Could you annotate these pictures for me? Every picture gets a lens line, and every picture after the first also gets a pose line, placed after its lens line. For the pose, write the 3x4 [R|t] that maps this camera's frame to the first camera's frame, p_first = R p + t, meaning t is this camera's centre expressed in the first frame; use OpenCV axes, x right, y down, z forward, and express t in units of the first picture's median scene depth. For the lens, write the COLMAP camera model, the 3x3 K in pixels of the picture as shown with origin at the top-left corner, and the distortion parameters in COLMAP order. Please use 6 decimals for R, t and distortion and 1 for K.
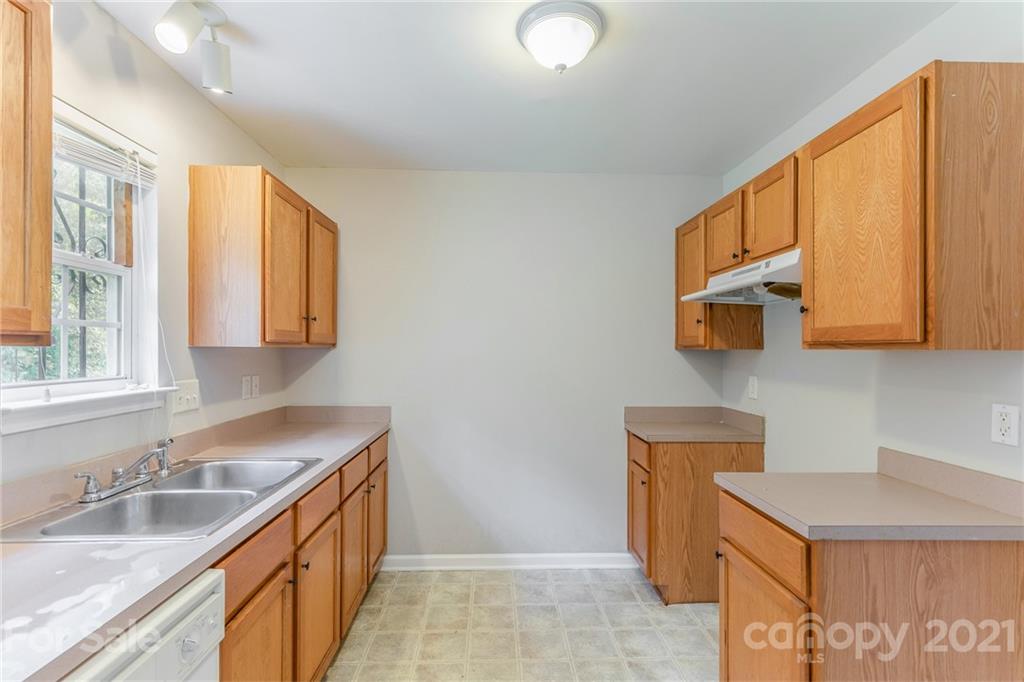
lens RADIAL K [[488.3, 0, 512.0], [0, 488.3, 341.0], [0, 0, 1]] dist [0.019224, 0.000798]
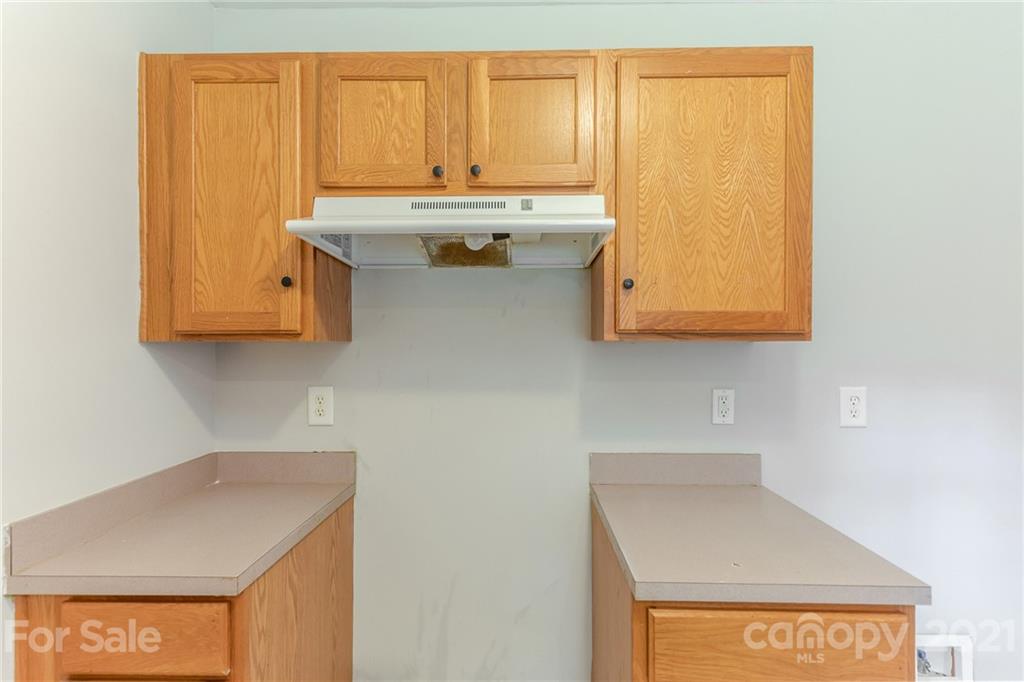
lens RADIAL K [[488.3, 0, 512.0], [0, 488.3, 341.0], [0, 0, 1]] dist [0.019224, 0.000798]
pose [[0.057251, -0.002544, 0.998357, -0.126568], [-0.015913, 0.999867, 0.003460, 0.019407], [-0.998233, -0.016085, 0.057203, 1.214374]]
